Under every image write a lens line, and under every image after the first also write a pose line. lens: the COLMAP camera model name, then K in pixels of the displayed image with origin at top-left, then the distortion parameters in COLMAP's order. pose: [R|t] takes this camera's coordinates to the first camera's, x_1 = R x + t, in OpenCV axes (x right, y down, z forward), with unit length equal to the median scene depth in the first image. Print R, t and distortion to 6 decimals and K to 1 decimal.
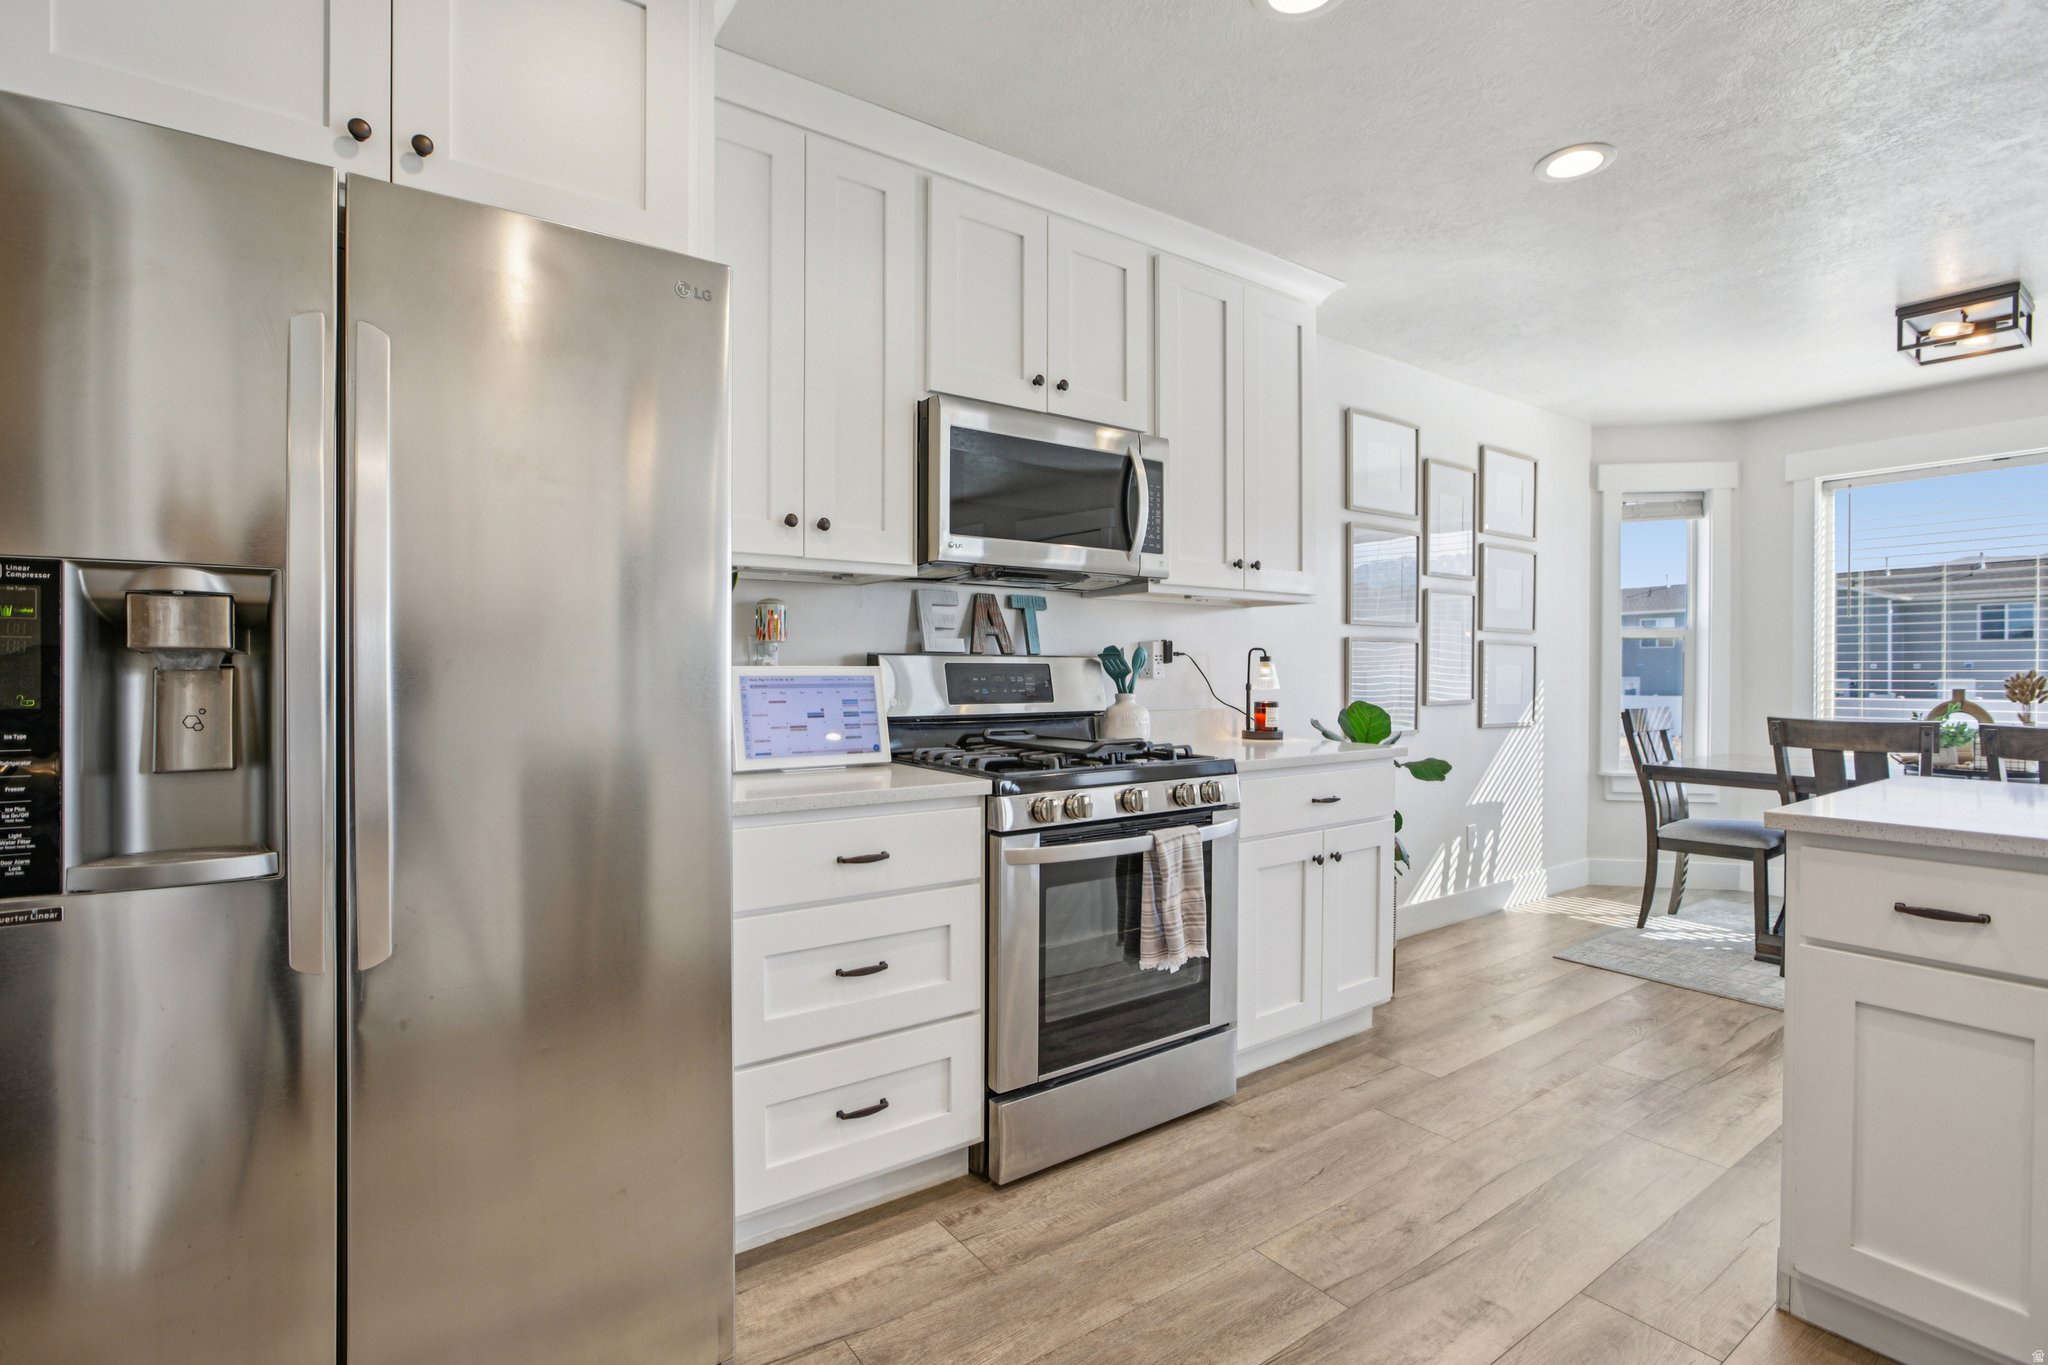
lens RADIAL K [[960.4, 0, 1018.4], [0, 960.4, 675.7], [0, 0, 1]] dist [-0.055543, 0.022427]
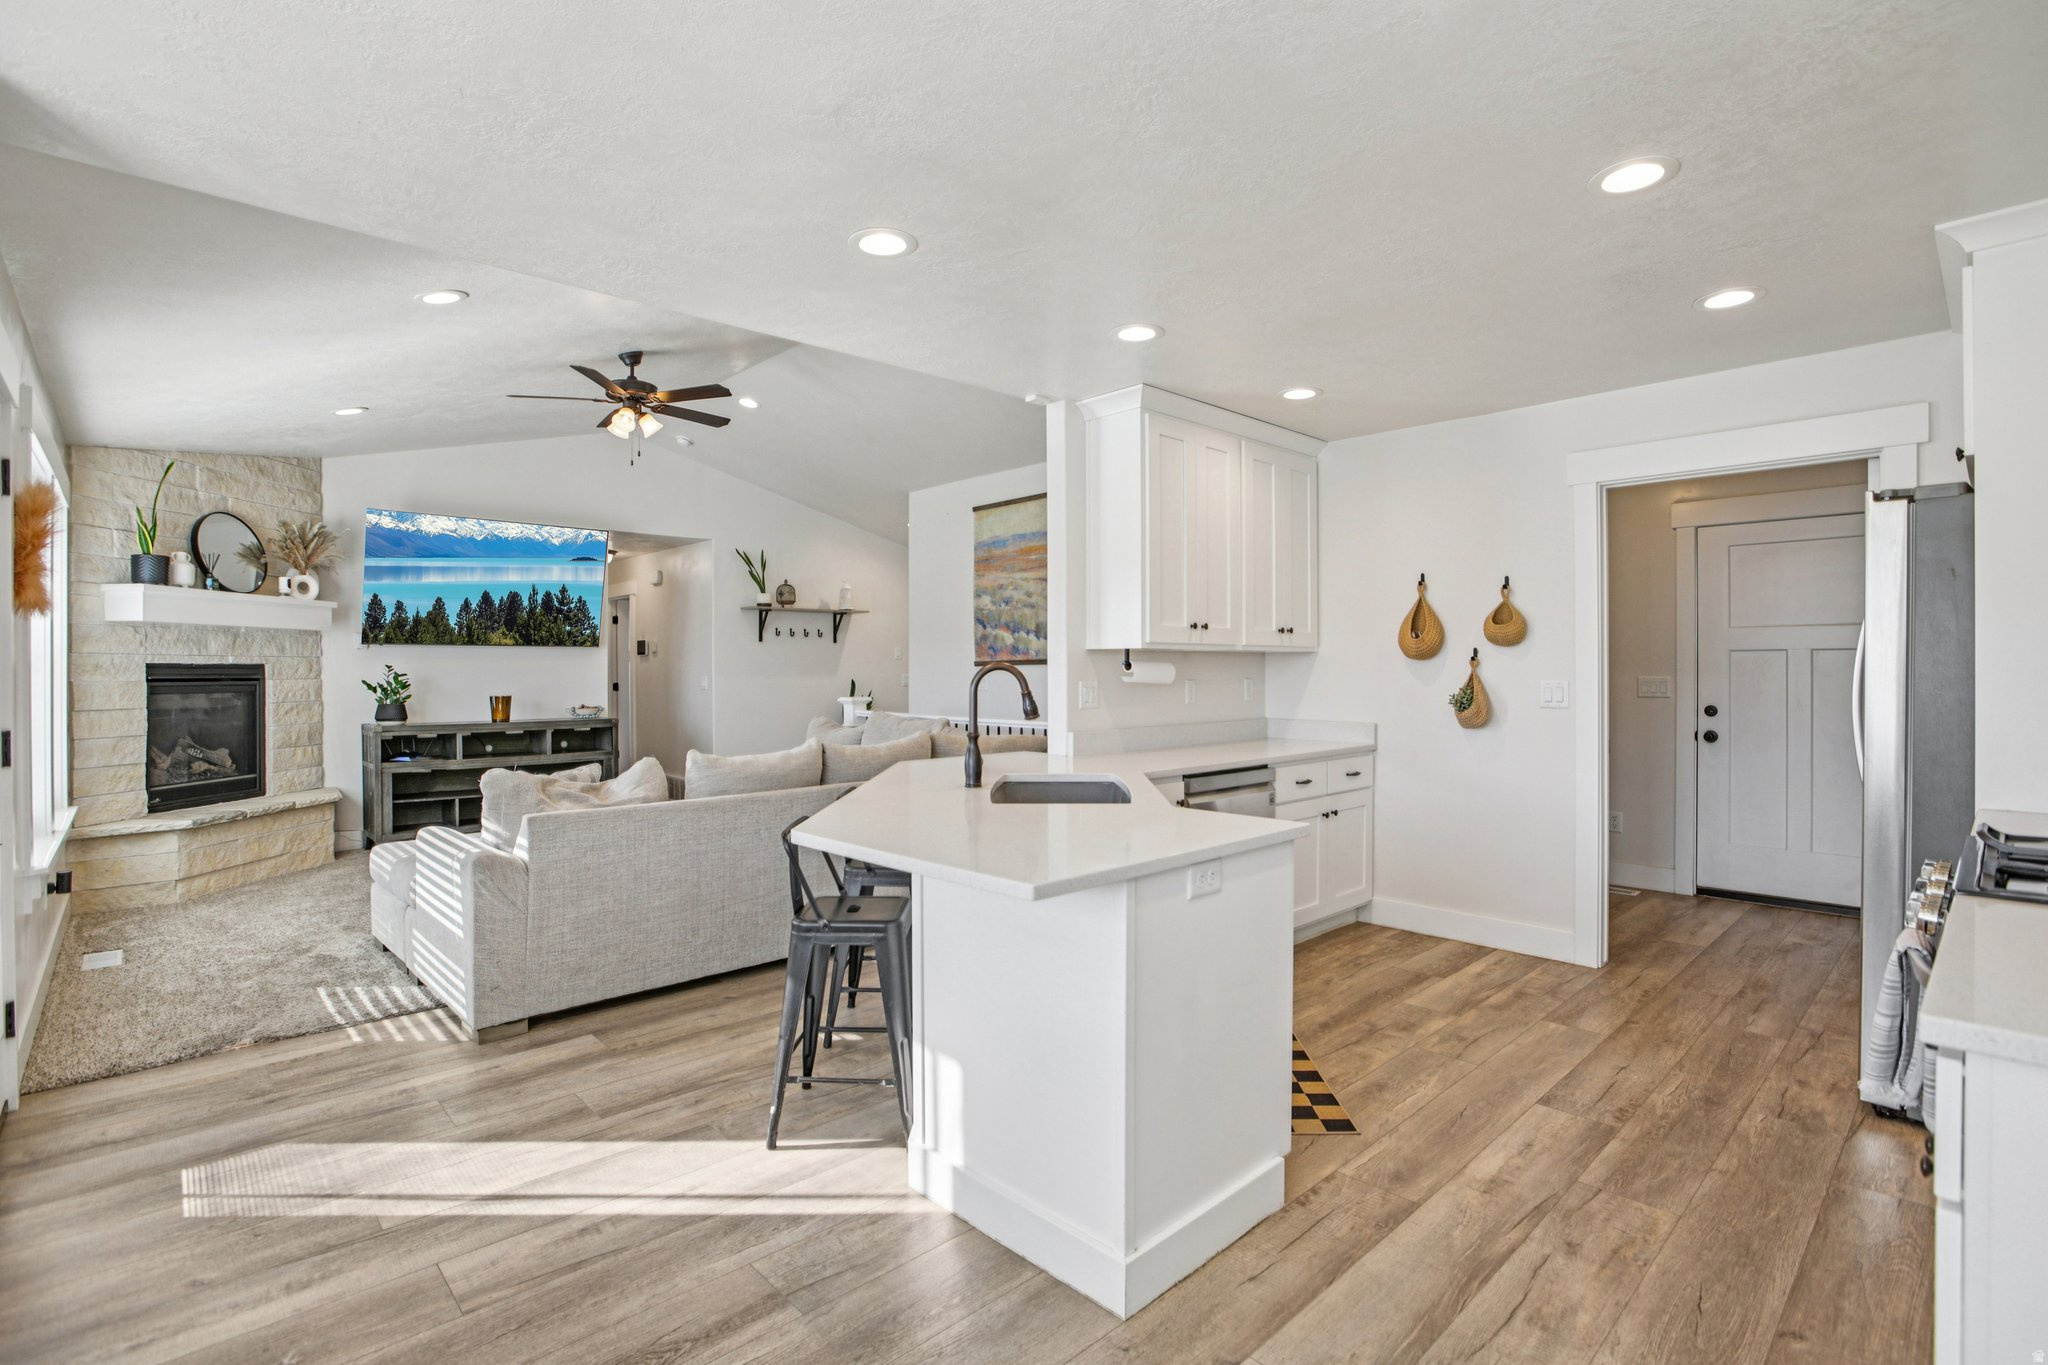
lens RADIAL K [[960.4, 0, 1018.4], [0, 960.4, 675.7], [0, 0, 1]] dist [-0.055543, 0.022427]
pose [[-0.990902, 0.001852, -0.134573, 0.568457], [0.000387, 0.999940, 0.010913, -0.037848], [0.134585, 0.010762, -0.990844, 0.942833]]
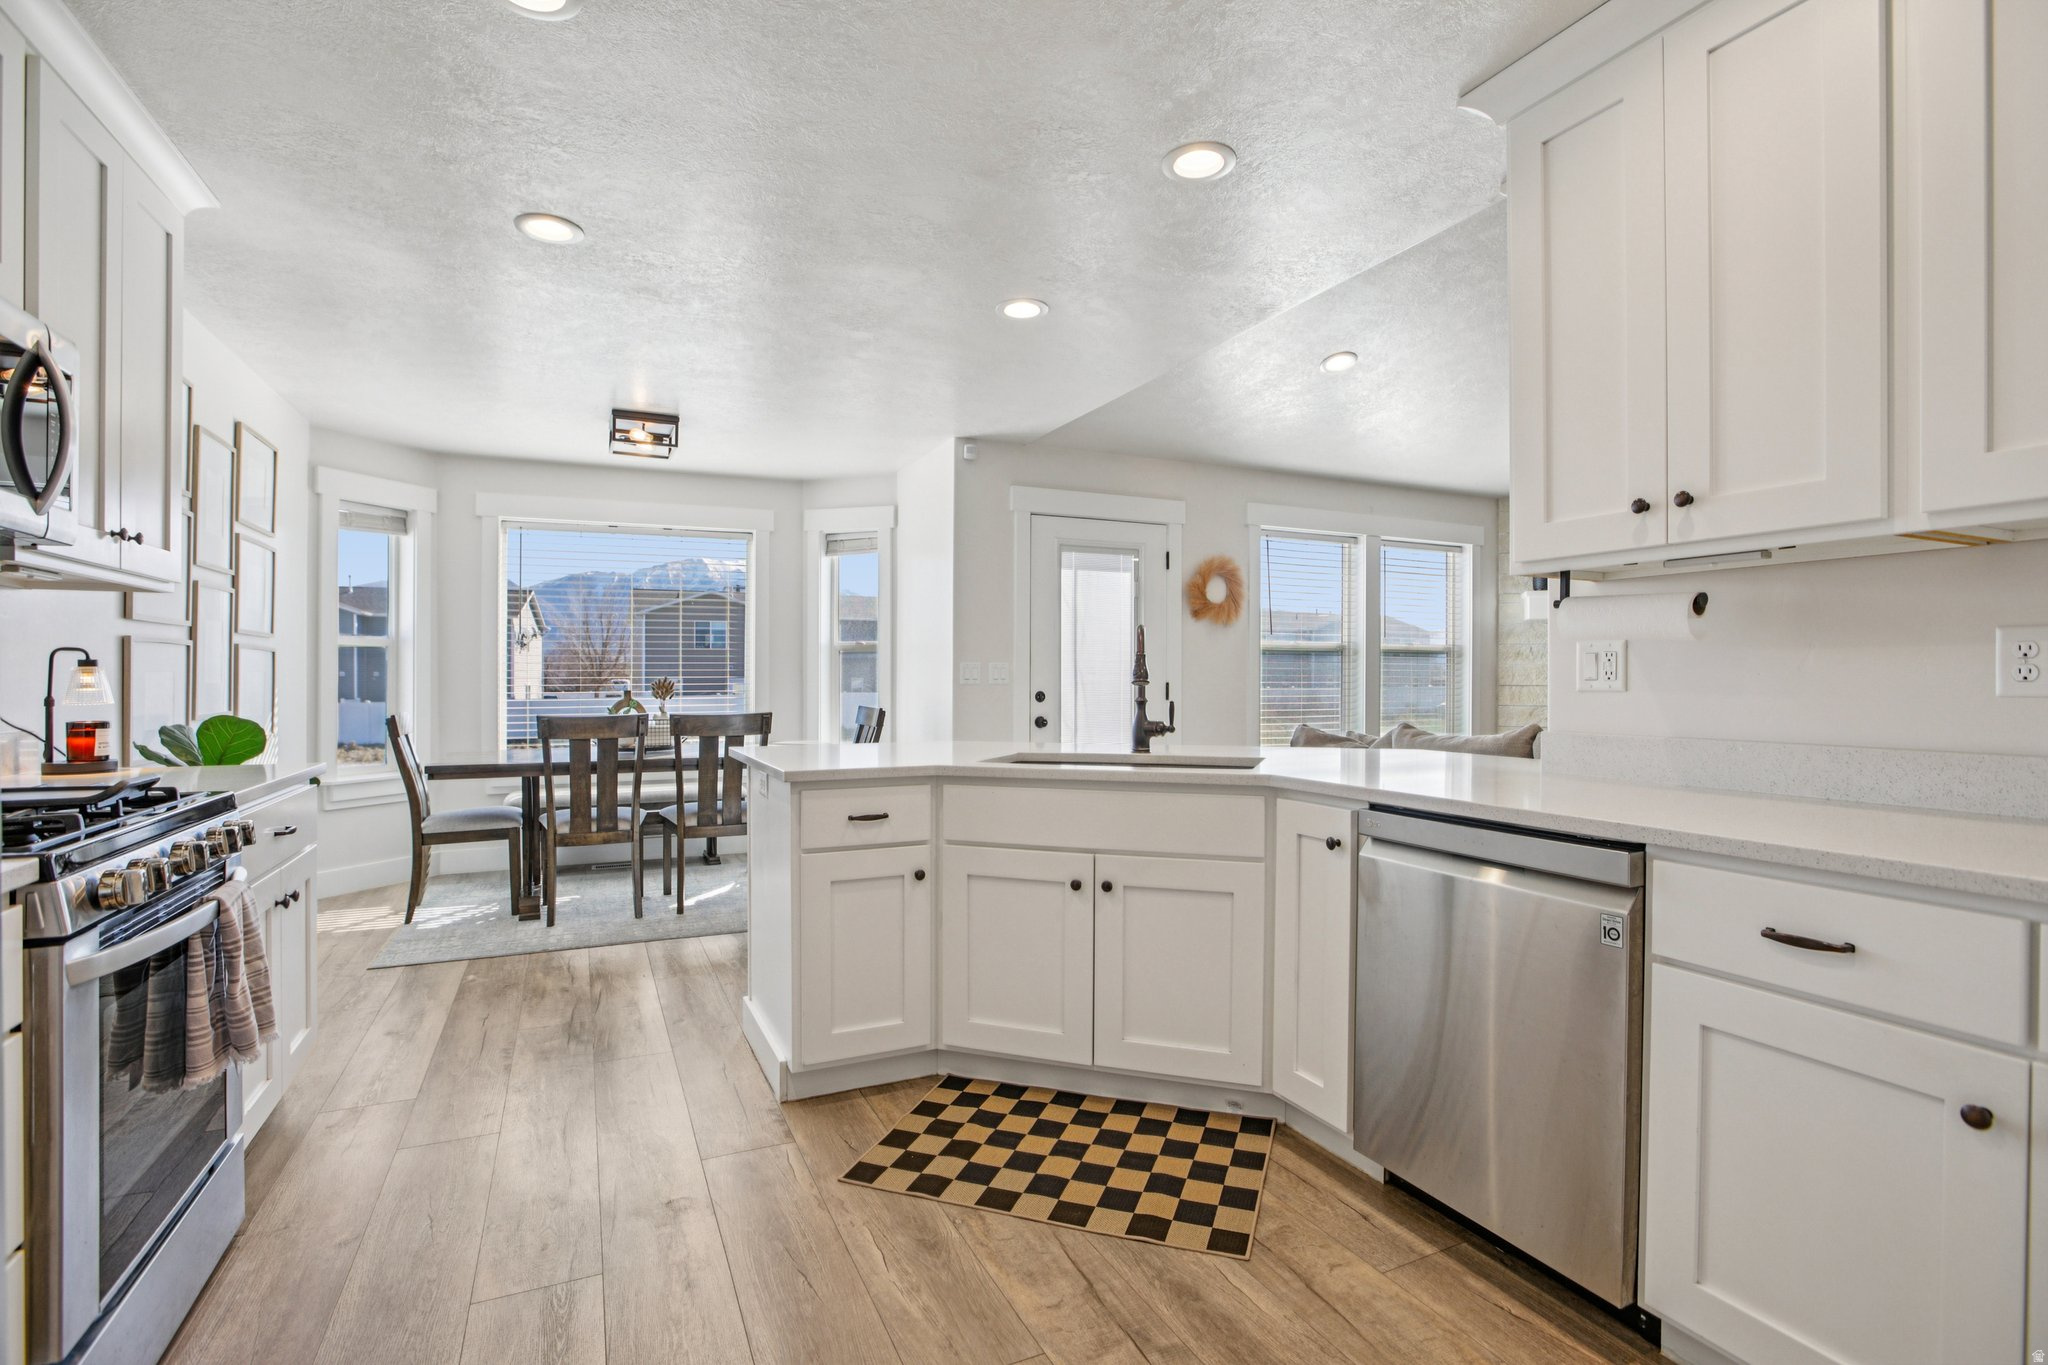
lens RADIAL K [[960.4, 0, 1018.4], [0, 960.4, 675.7], [0, 0, 1]] dist [-0.055543, 0.022427]
pose [[0.179987, -0.000453, 0.983669, -0.254878], [0.006701, 0.999977, -0.000766, -0.002010], [-0.983646, 0.006730, 0.179986, 0.142342]]
